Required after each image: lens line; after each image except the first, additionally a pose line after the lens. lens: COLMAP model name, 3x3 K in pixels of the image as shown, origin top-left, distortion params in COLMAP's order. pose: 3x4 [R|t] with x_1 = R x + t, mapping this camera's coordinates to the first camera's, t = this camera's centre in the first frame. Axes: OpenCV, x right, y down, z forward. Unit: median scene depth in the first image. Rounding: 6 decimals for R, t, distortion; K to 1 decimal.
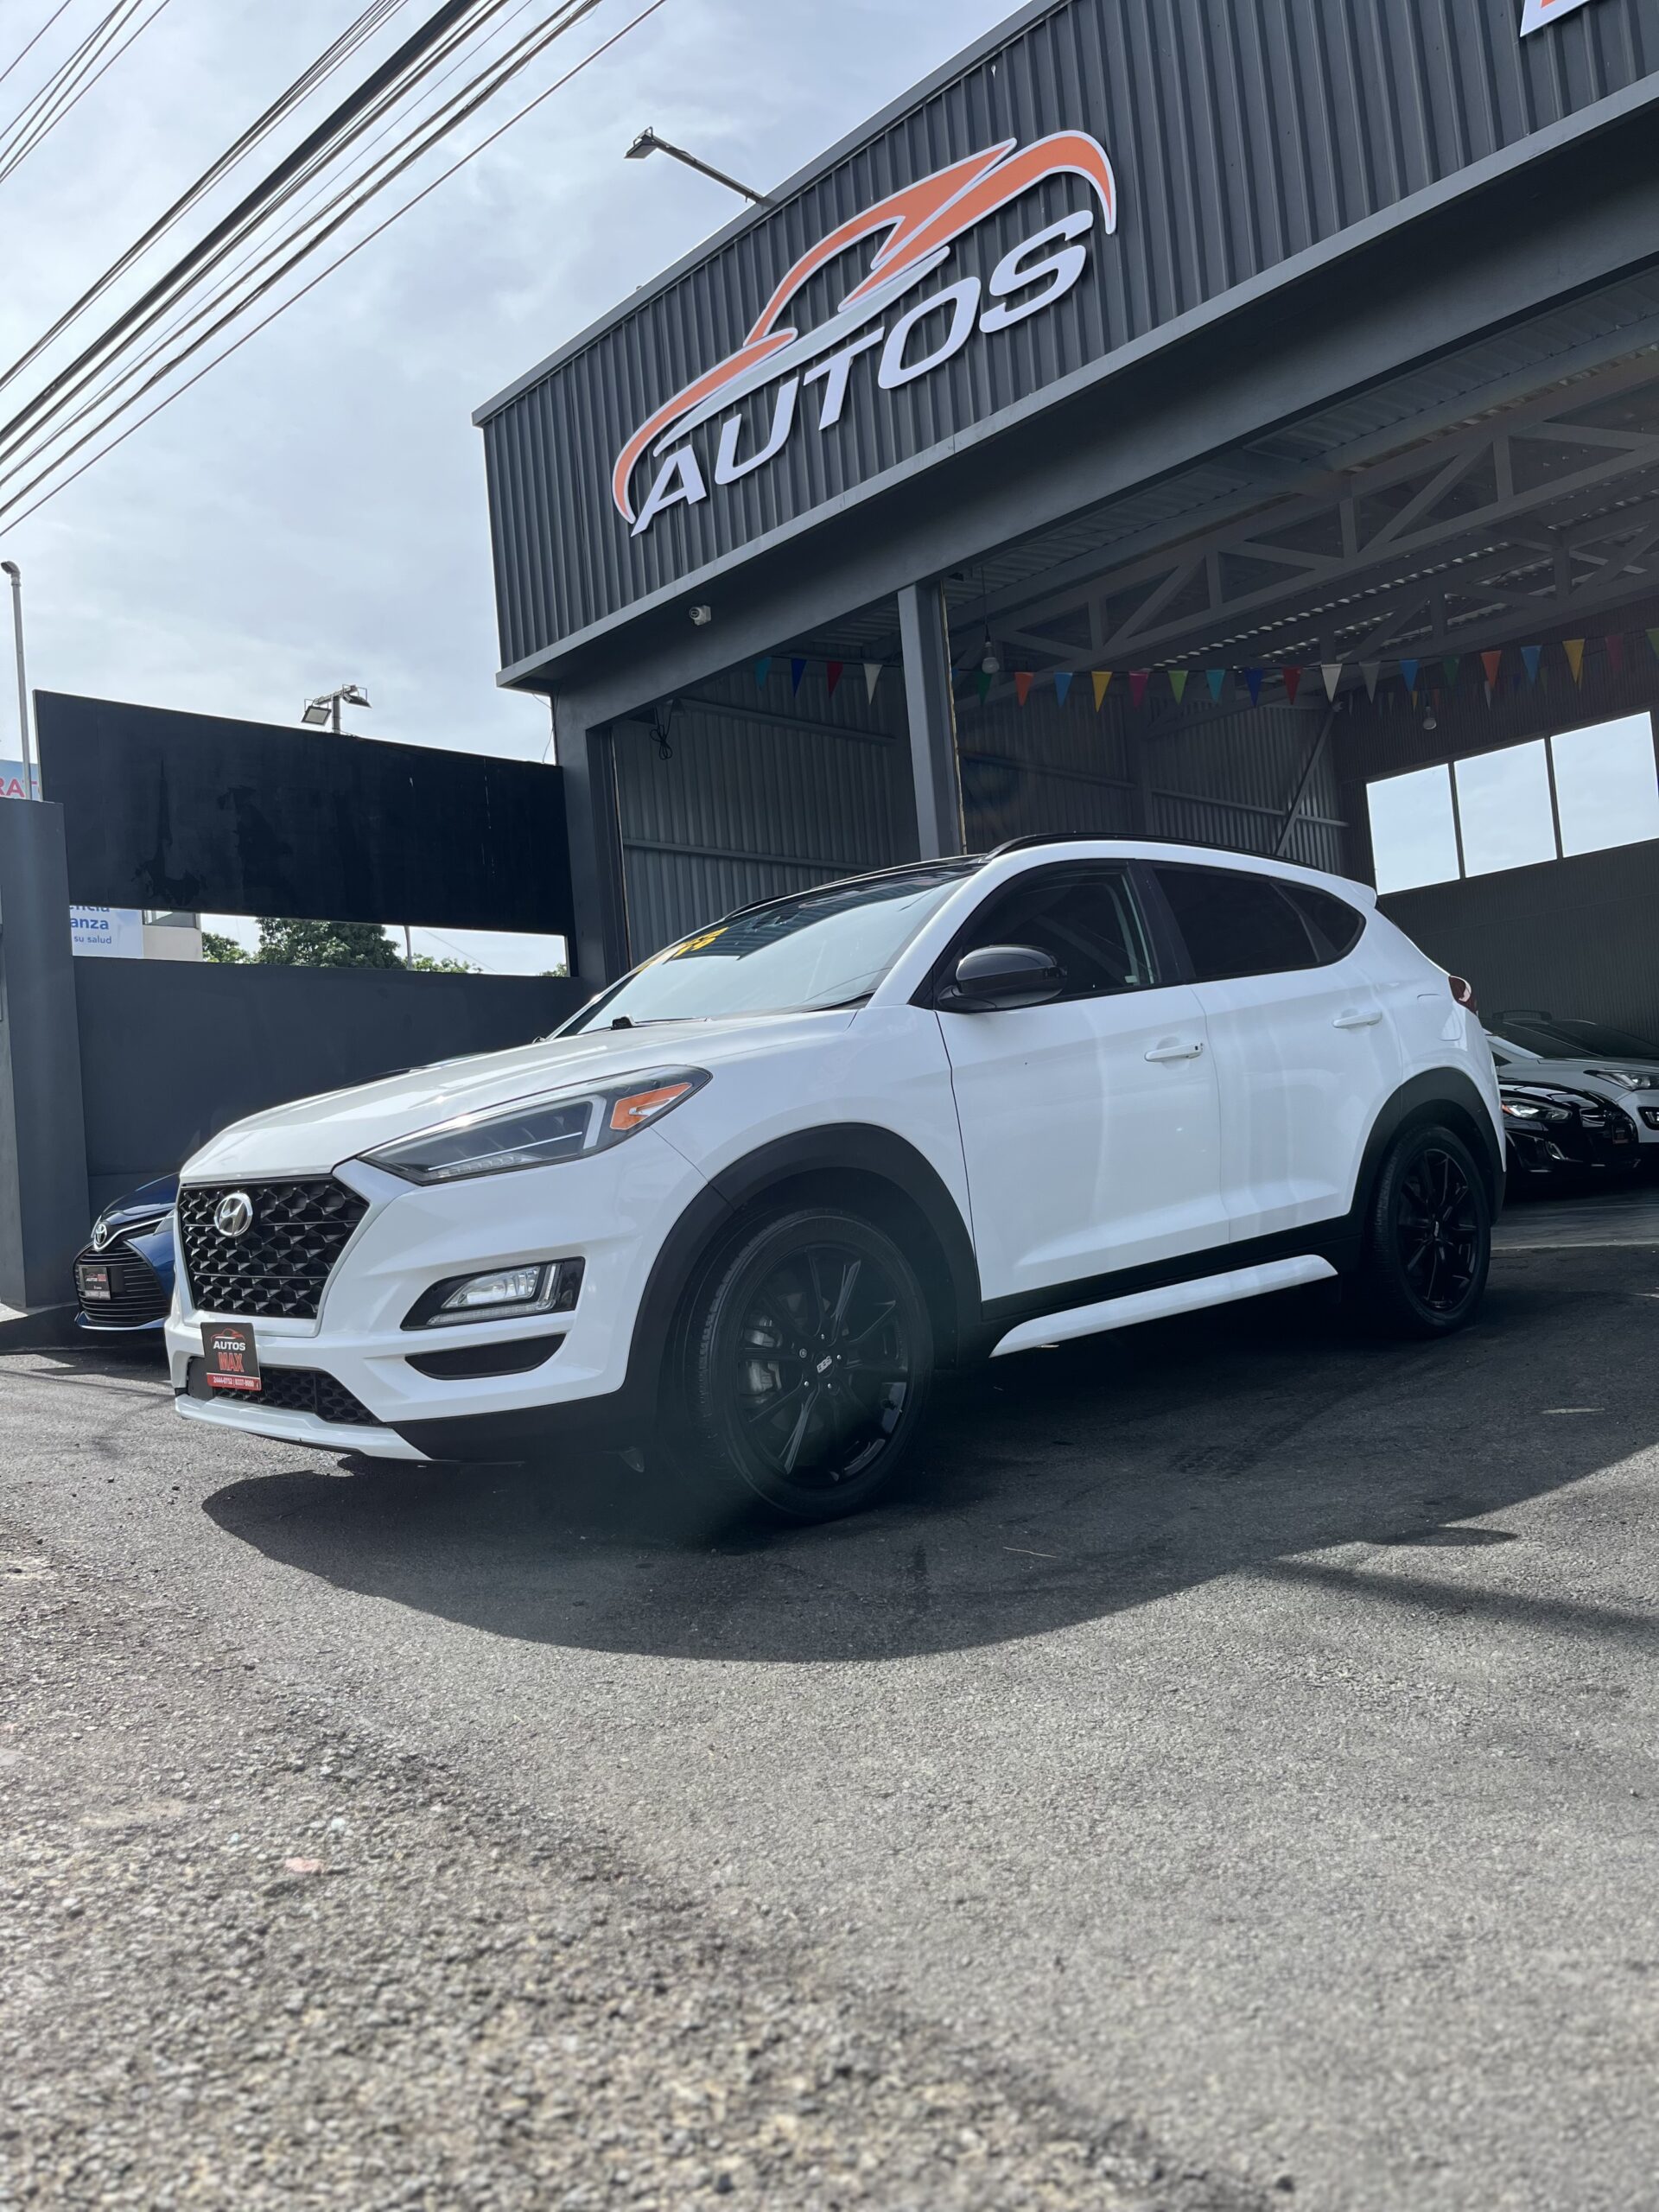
lens RADIAL K [[1679.7, 0, 816.8], [0, 1679.7, 1113.1], [0, 0, 1]] dist [0.051726, -0.098123]
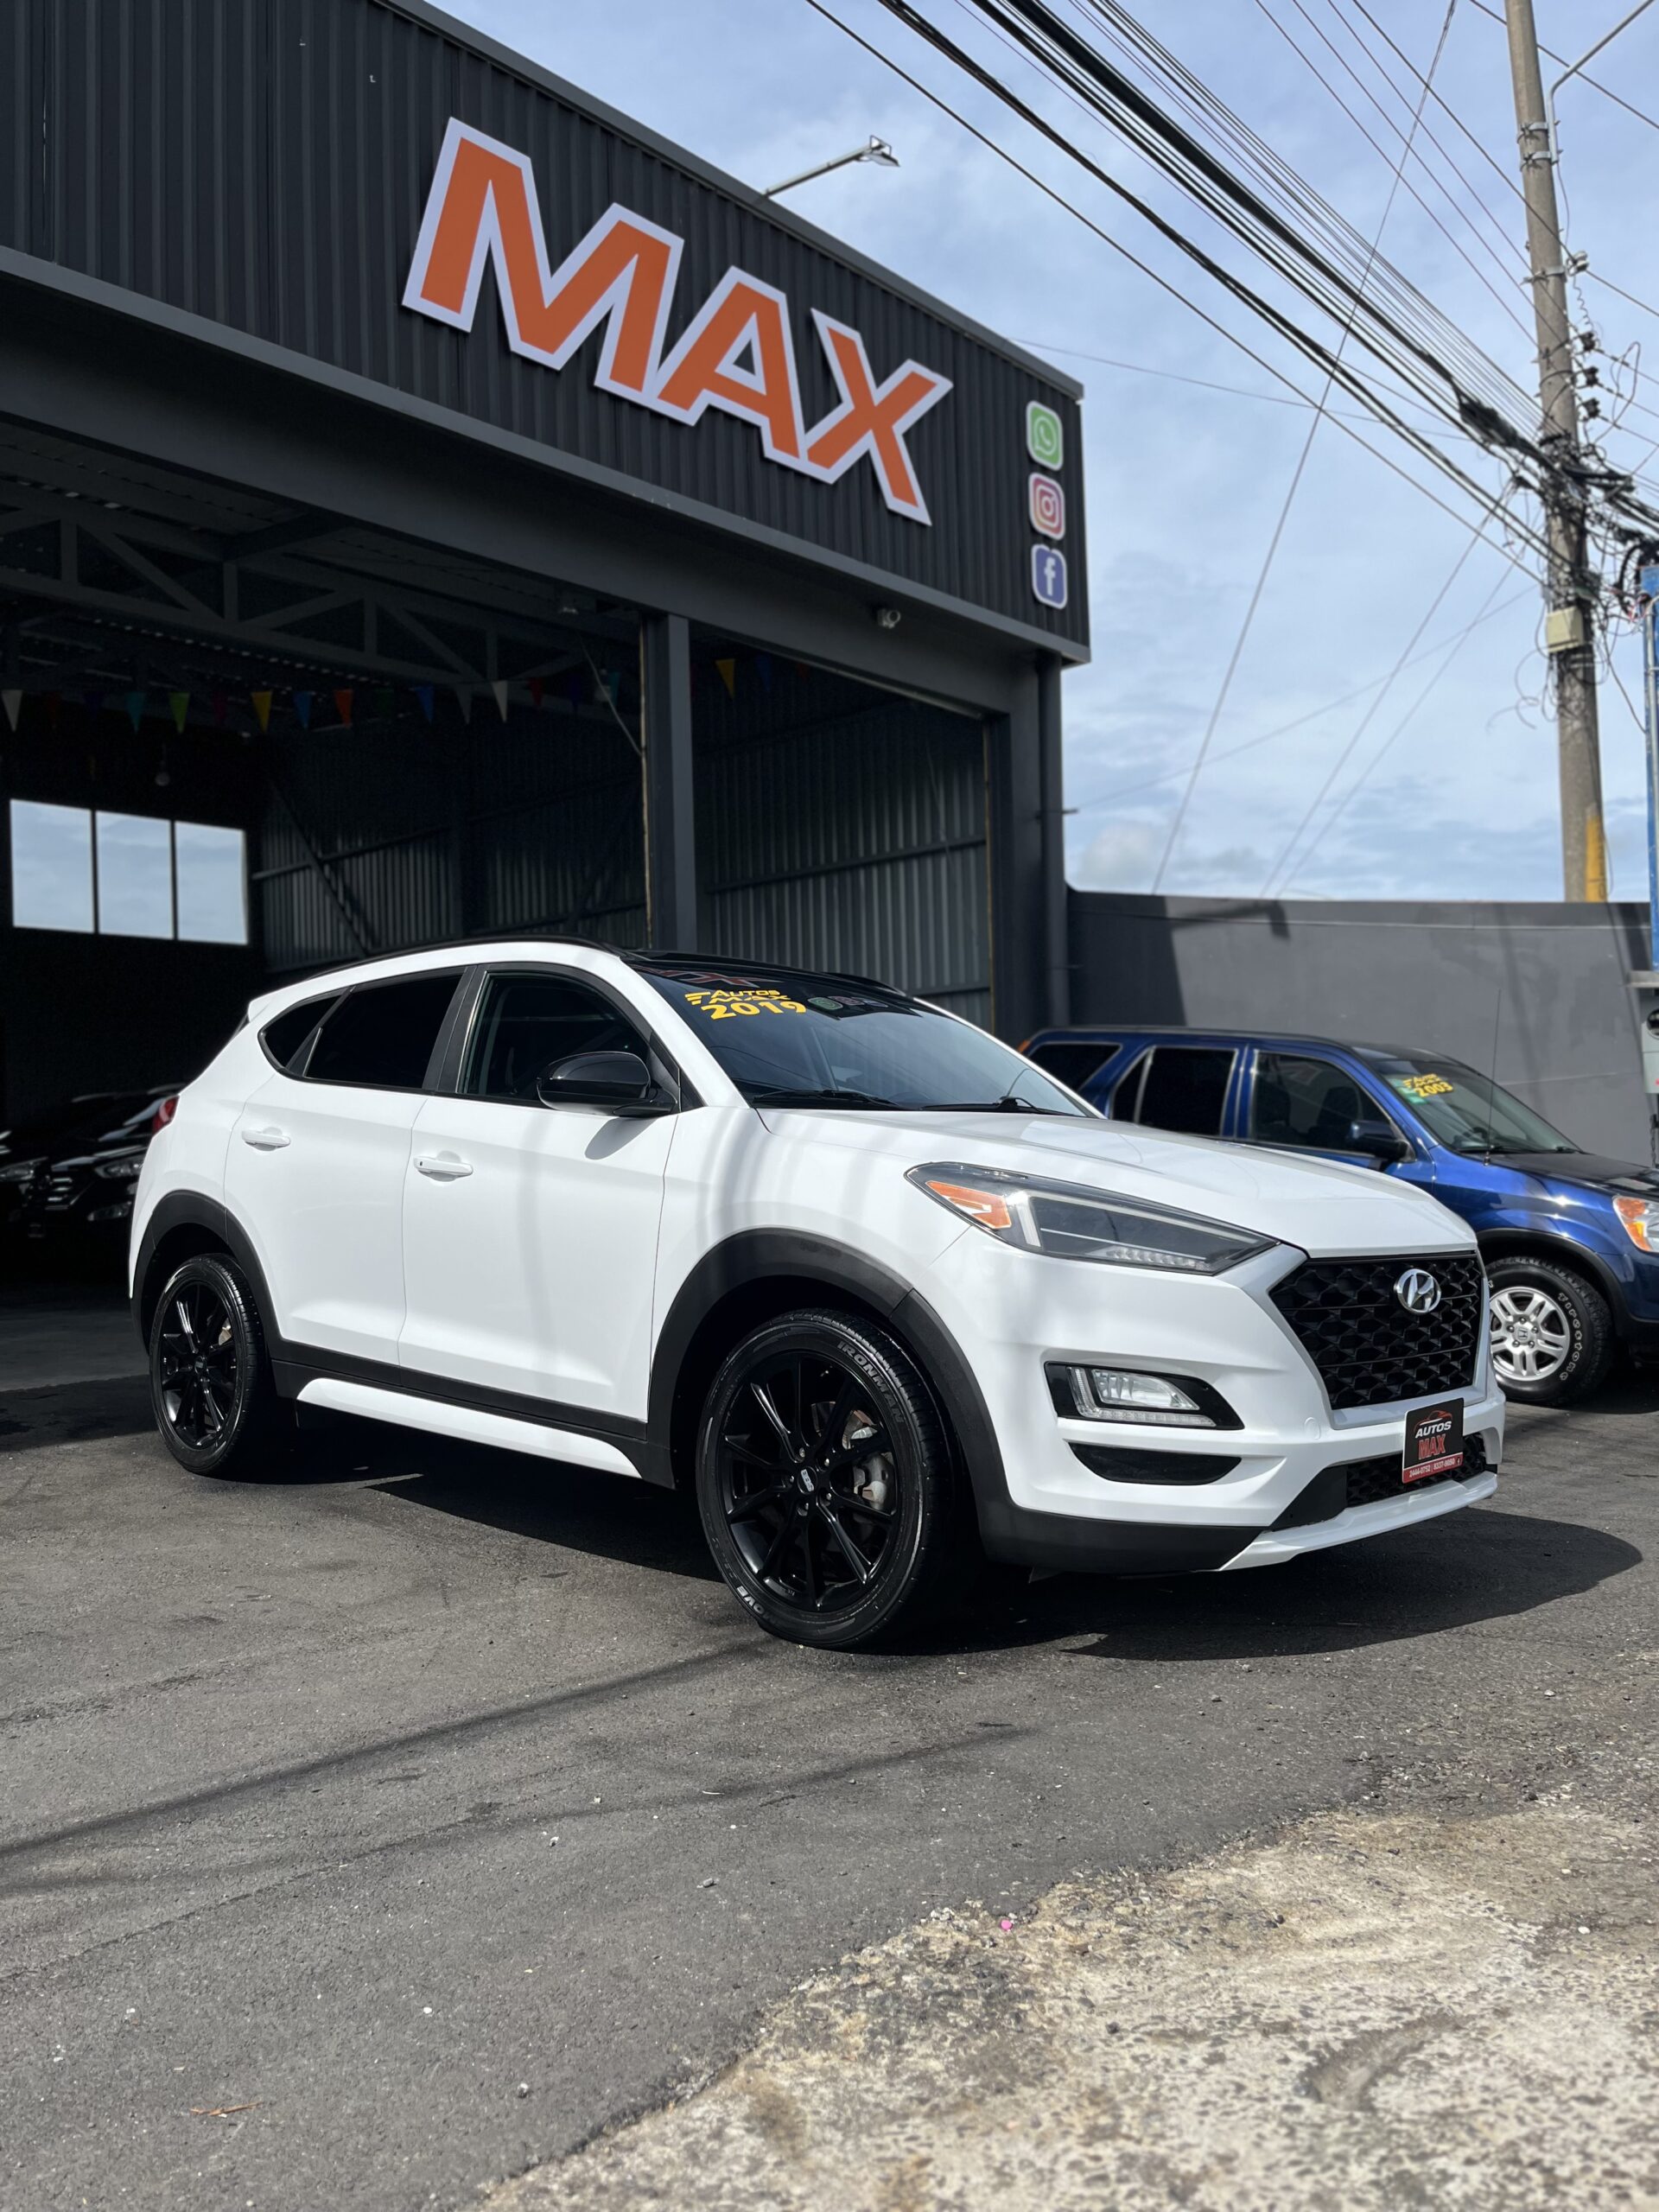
lens RADIAL K [[1683.0, 0, 839.7], [0, 1683.0, 1104.0], [0, 0, 1]] dist [0.004723, -0.003312]
pose [[-0.090217, 0.117177, 0.989005, -0.529971], [-0.024495, 0.992493, -0.119825, 0.031898], [-0.995621, -0.035036, -0.086670, 0.587648]]
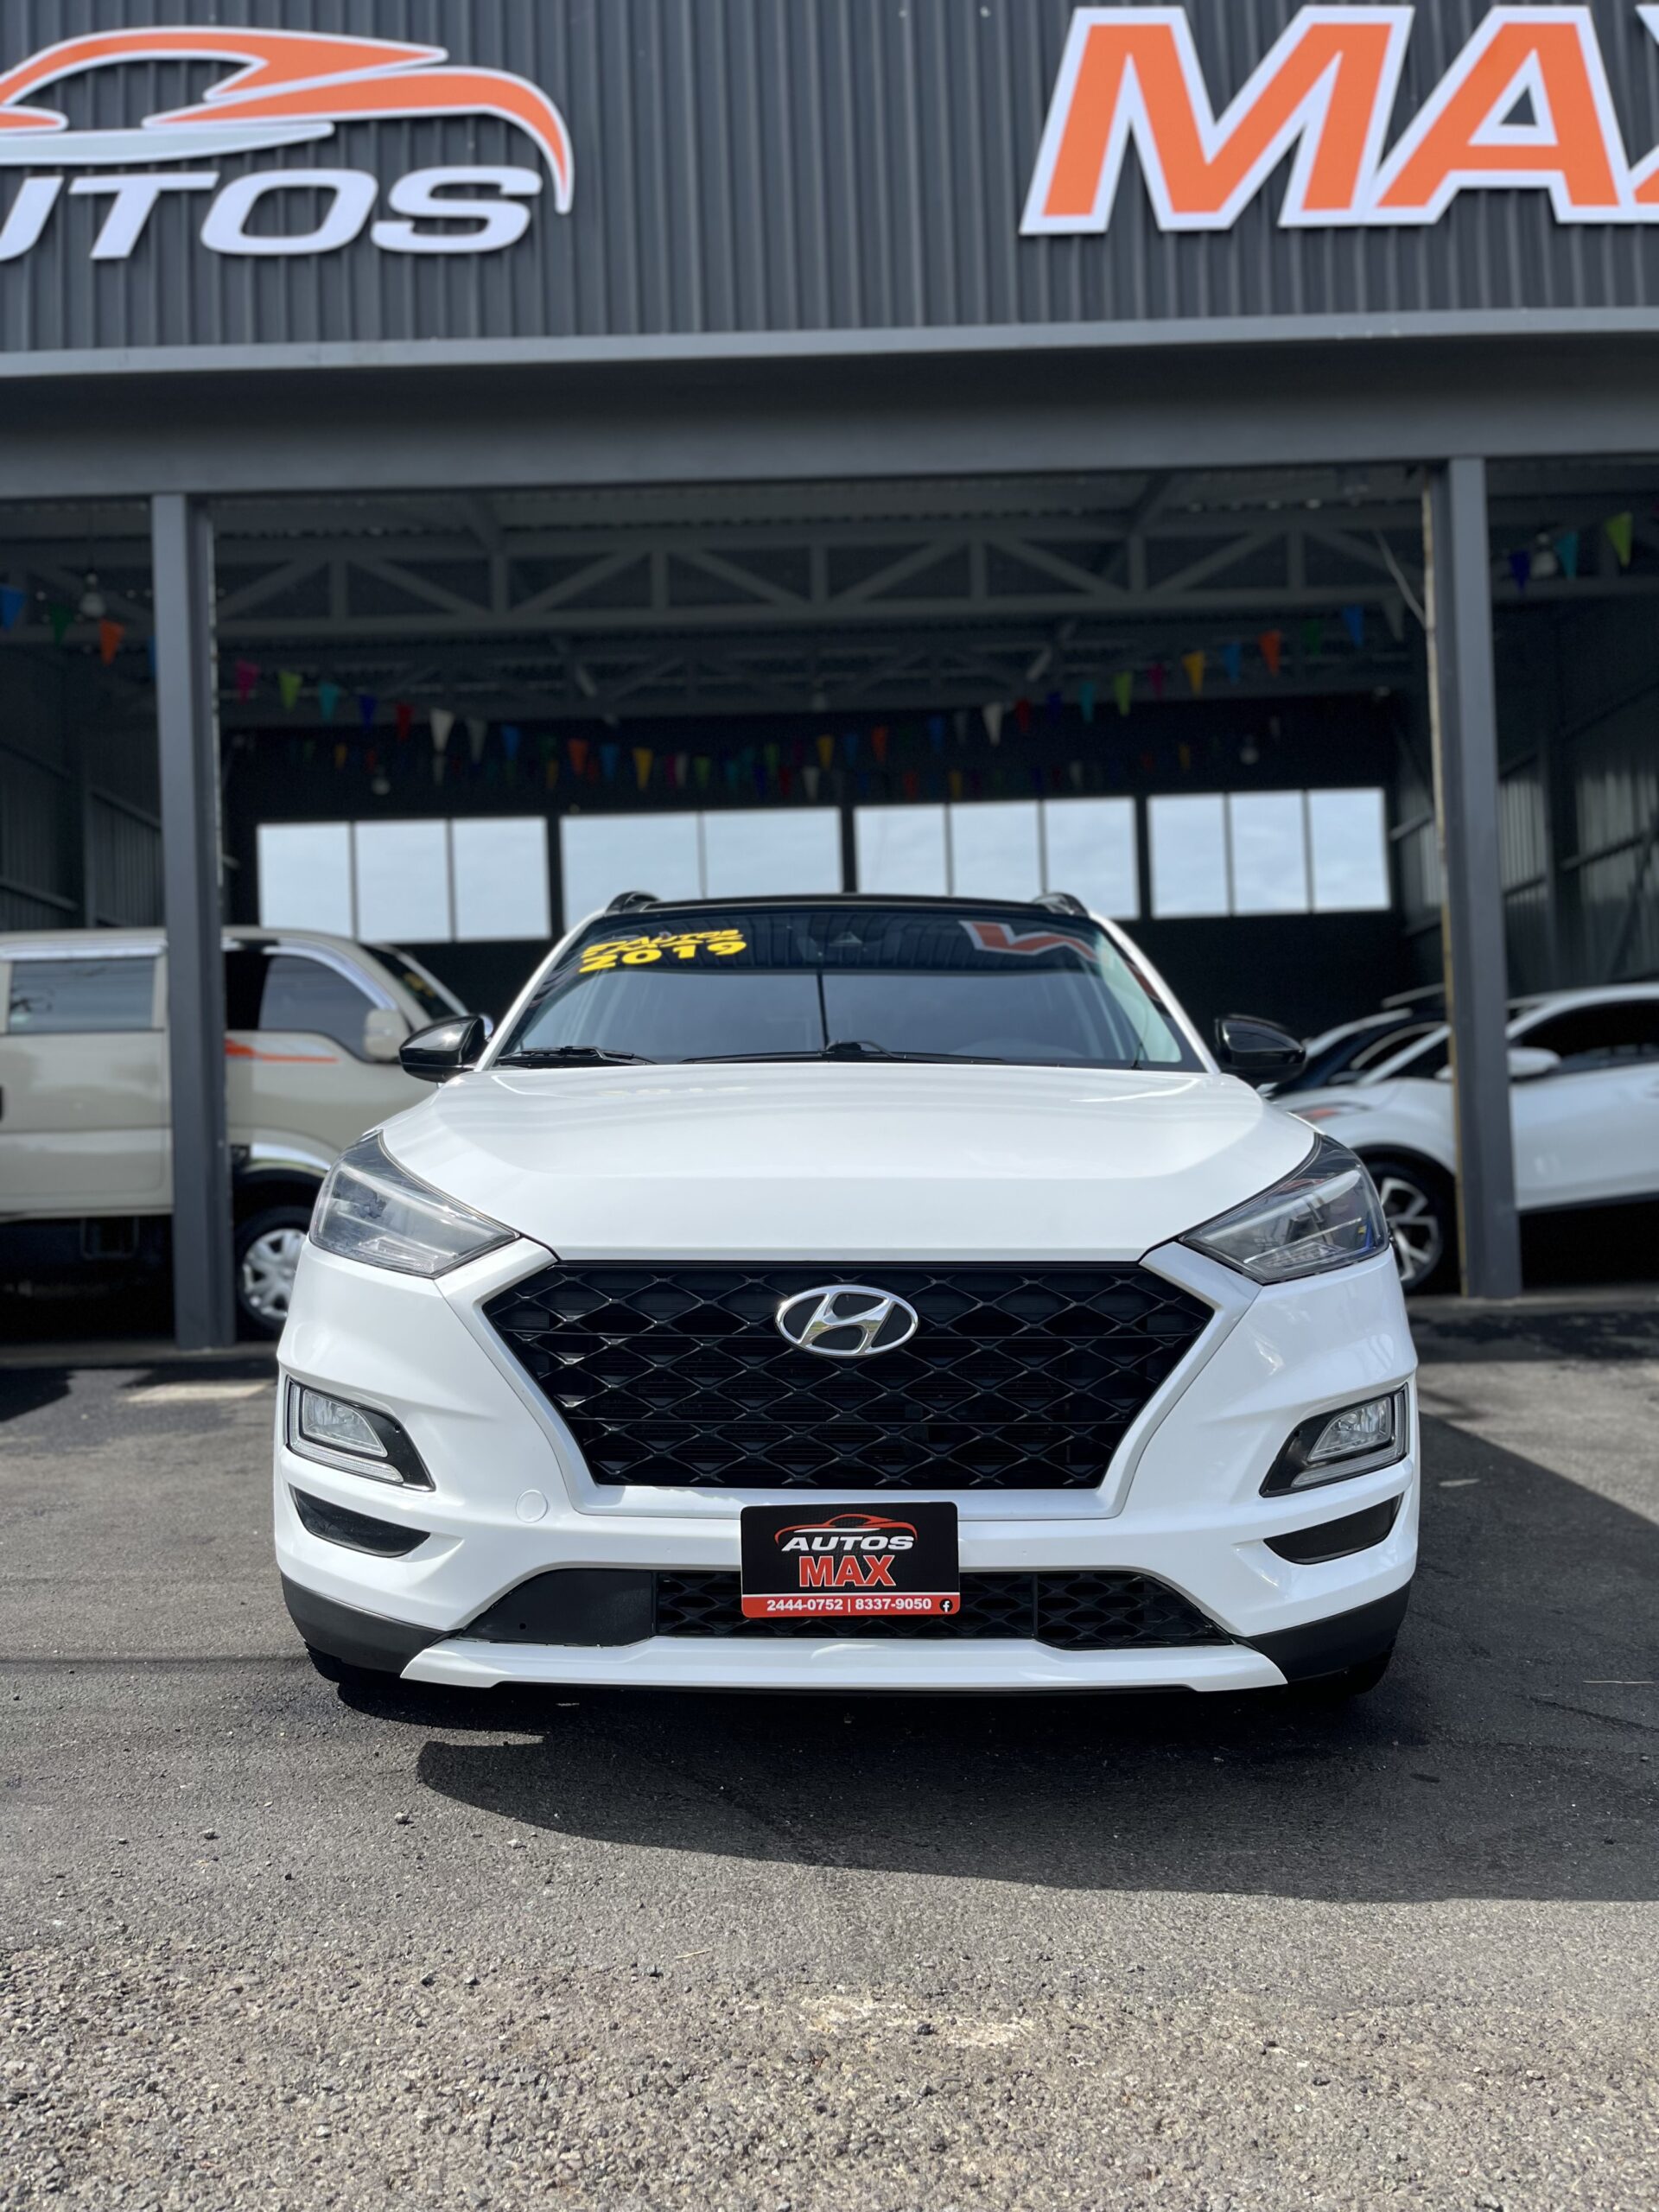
lens RADIAL K [[1679.7, 0, 816.8], [0, 1679.7, 1113.1], [0, 0, 1]] dist [0.051726, -0.098123]
pose [[0.668595, 0.084766, 0.738780, -0.339002], [-0.061501, 0.996381, -0.058664, 0.009432], [-0.741079, -0.006213, 0.671389, 0.259084]]
